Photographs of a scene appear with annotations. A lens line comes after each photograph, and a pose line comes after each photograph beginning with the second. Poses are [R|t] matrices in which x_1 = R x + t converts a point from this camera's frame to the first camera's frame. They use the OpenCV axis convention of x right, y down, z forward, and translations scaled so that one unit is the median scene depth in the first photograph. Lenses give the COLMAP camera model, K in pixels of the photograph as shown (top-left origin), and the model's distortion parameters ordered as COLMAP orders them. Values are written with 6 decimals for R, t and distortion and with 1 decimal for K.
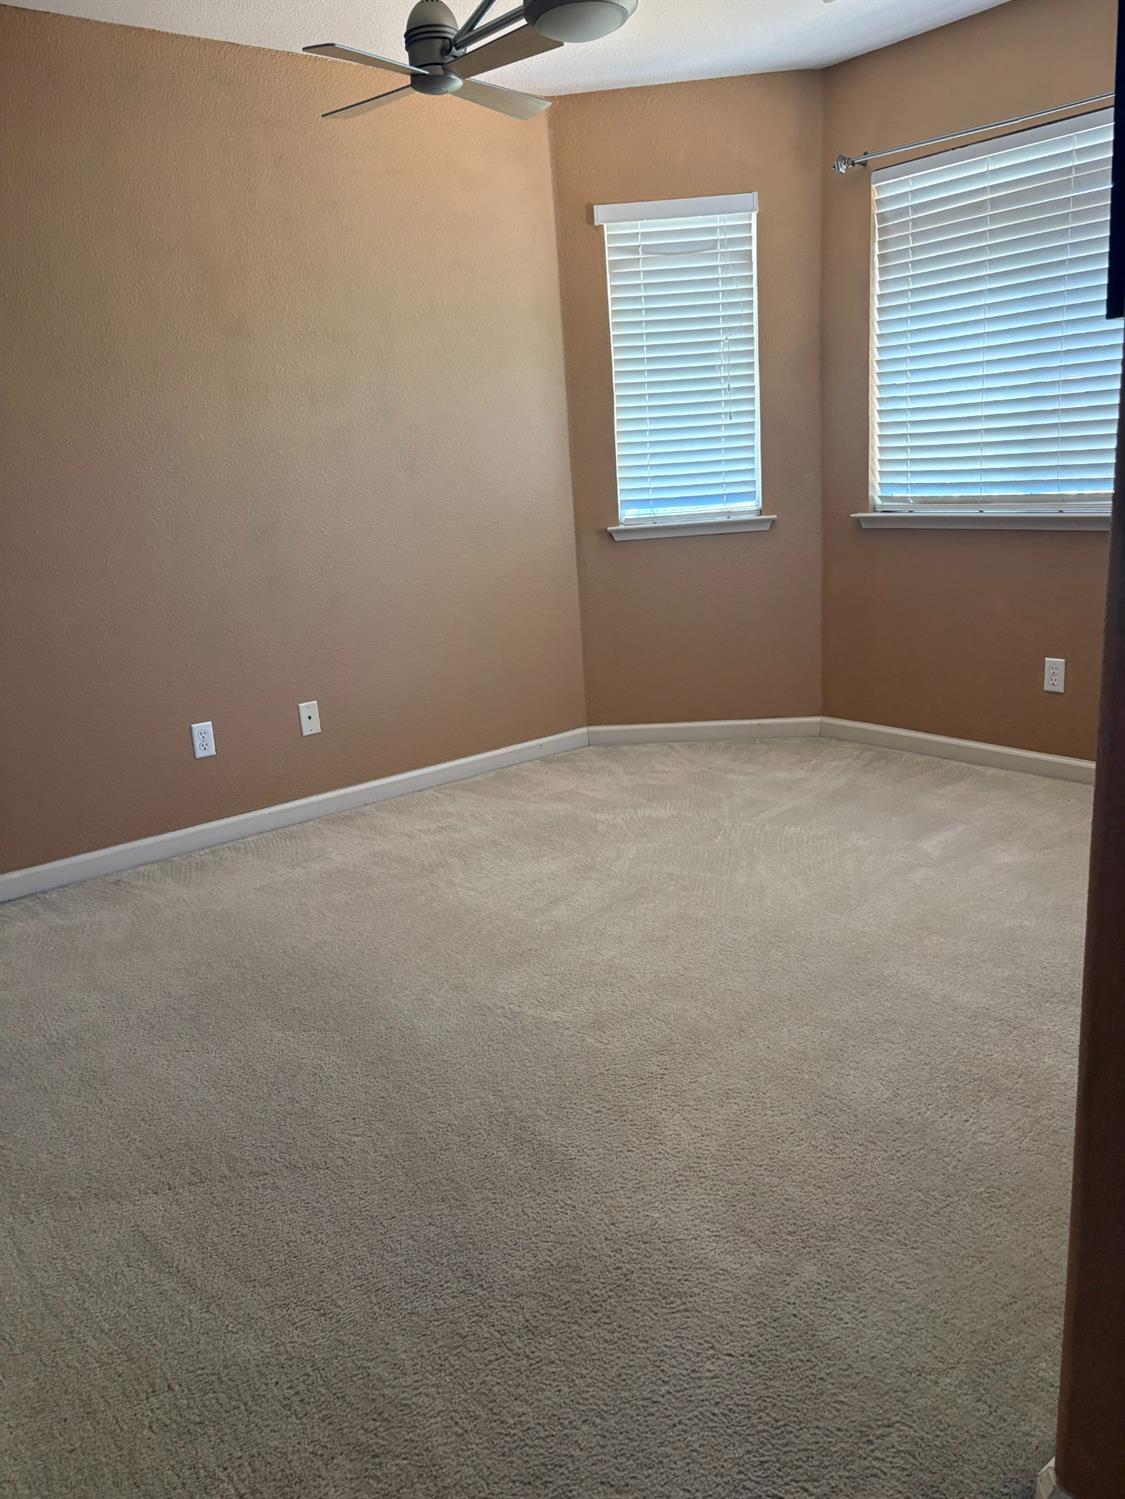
lens RADIAL K [[1144.0, 0, 552.5], [0, 1144.0, 759.9], [0, 0, 1]] dist [0.004507, -0.010926]
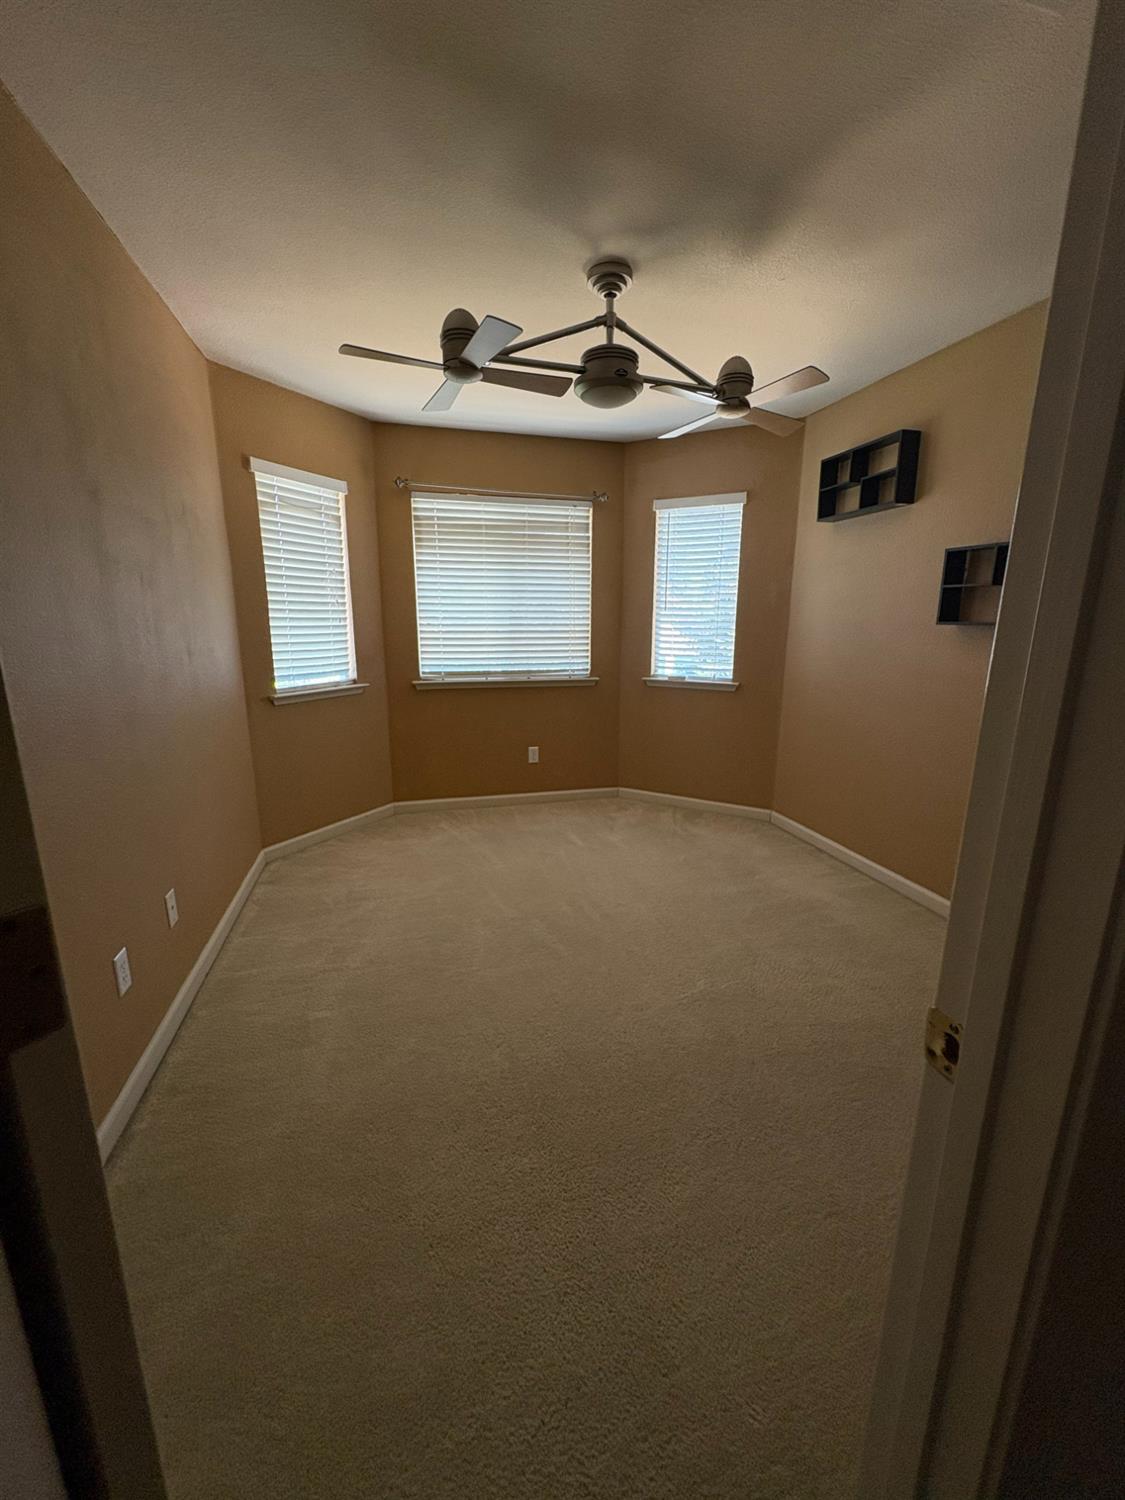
lens RADIAL K [[601.6, 0, 557.1], [0, 601.6, 741.1], [0, 0, 1]] dist [-0.001864, -0.000141]
pose [[0.397362, -0.113742, 0.910585, -0.558583], [0.207556, 0.977714, 0.031554, -0.128606], [-0.893881, 0.176459, 0.412115, 0.521035]]
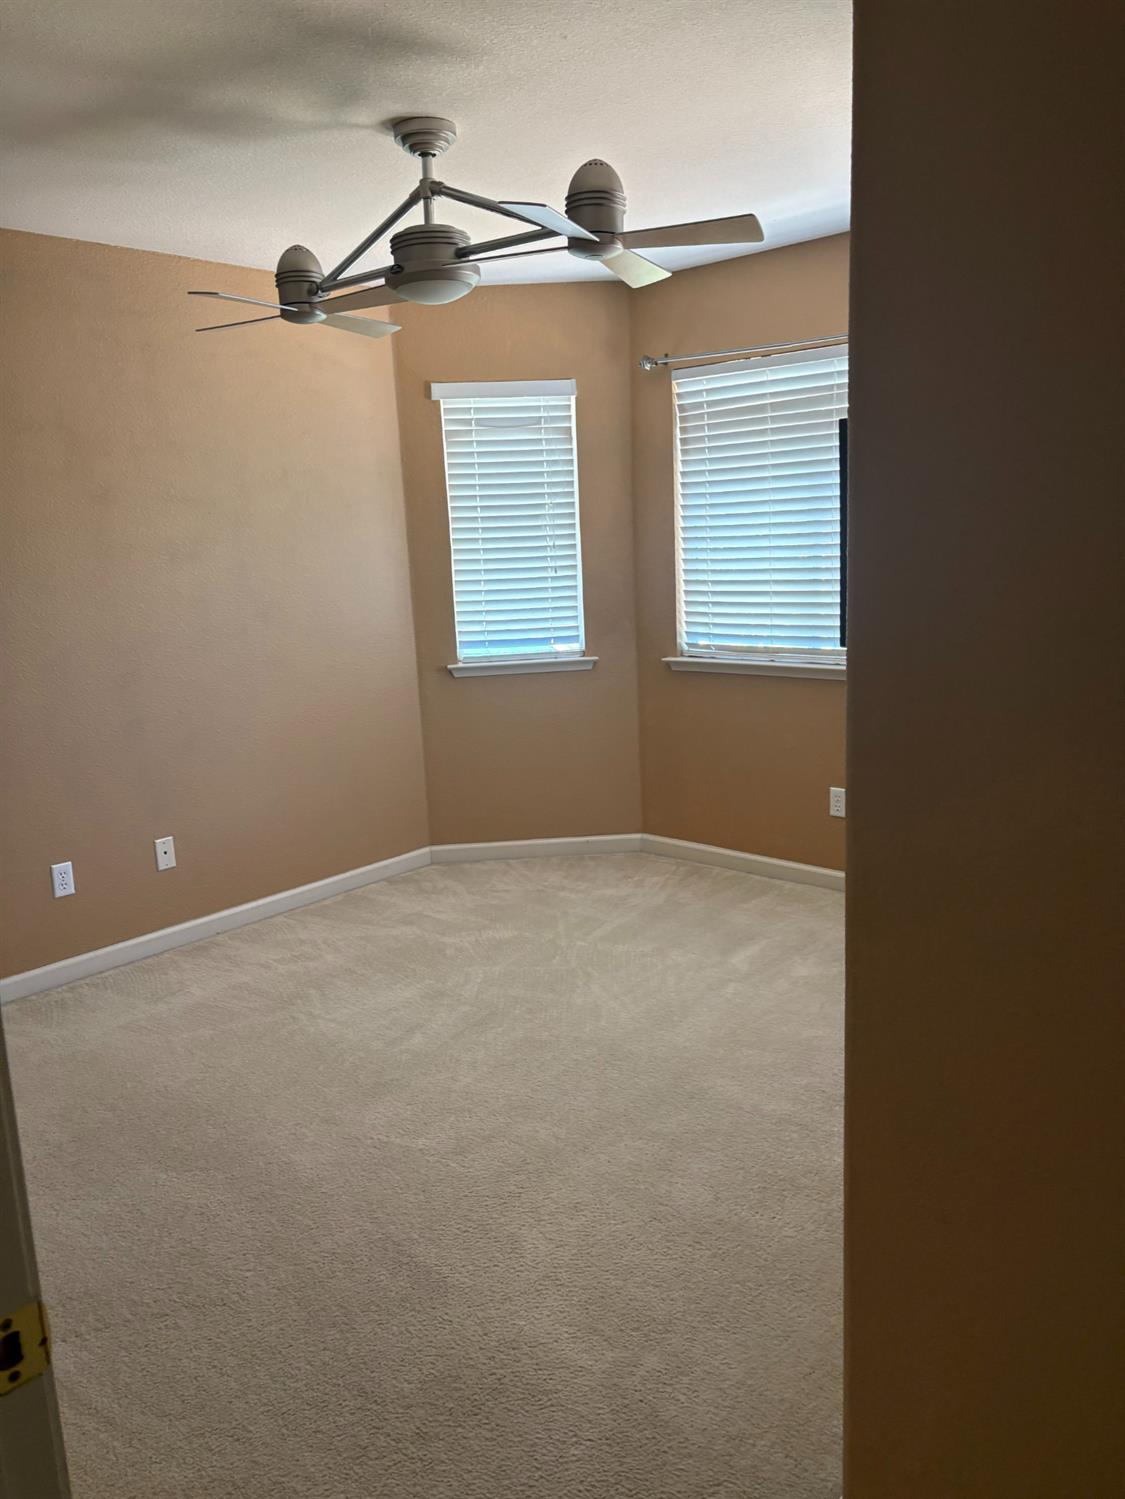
lens RADIAL K [[1138.1, 0, 556.3], [0, 1138.1, 747.2], [0, 0, 1]] dist [0.016422, -0.033622]
pose [[0.987204, -0.008791, 0.159222, -0.027160], [0.021181, 0.996861, -0.076287, -0.049240], [-0.158052, 0.078683, 0.984291, -0.098464]]
